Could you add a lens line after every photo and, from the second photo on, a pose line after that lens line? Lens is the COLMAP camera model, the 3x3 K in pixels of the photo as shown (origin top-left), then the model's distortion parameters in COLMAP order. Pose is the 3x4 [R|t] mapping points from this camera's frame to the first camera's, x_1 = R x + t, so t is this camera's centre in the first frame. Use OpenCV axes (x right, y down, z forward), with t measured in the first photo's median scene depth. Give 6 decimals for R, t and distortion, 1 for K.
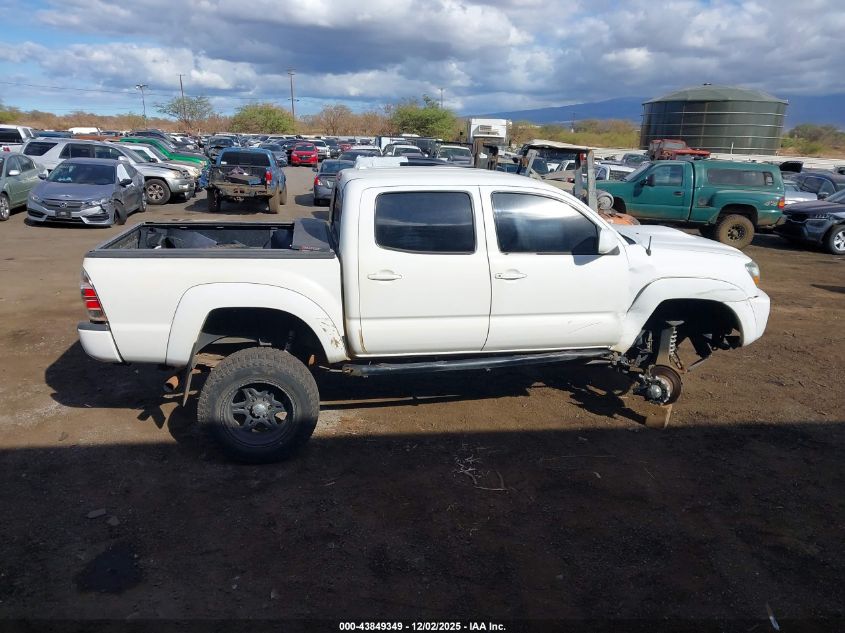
lens RADIAL K [[661.7, 0, 427.0], [0, 661.7, 318.8], [0, 0, 1]] dist [0.027334, -0.030598]
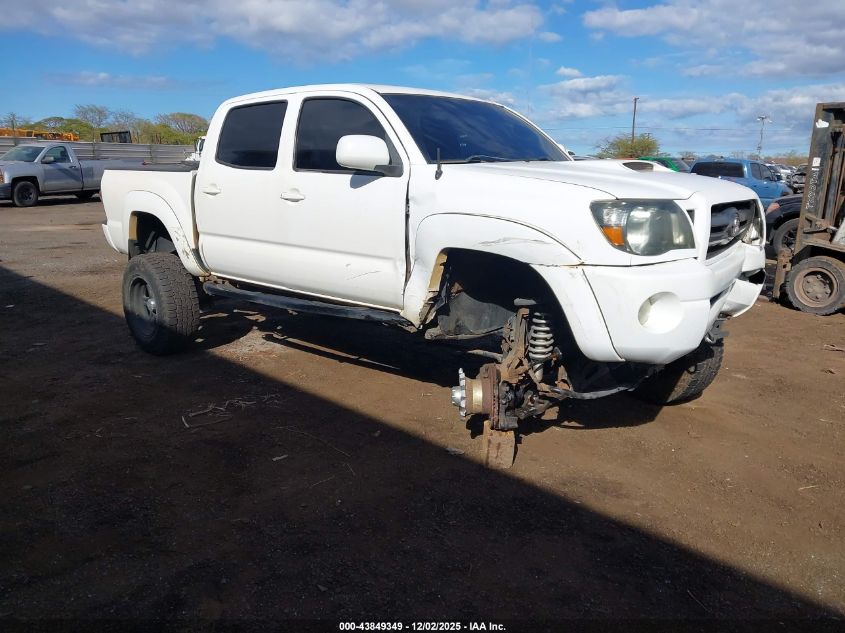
lens RADIAL K [[661.7, 0, 421.7], [0, 661.7, 323.8], [0, 0, 1]] dist [0.027334, -0.030598]
pose [[0.604603, 0.163698, -0.779525, 0.909090], [-0.205420, 0.977594, 0.045968, 0.019372], [0.769583, 0.132338, 0.624683, 0.632197]]
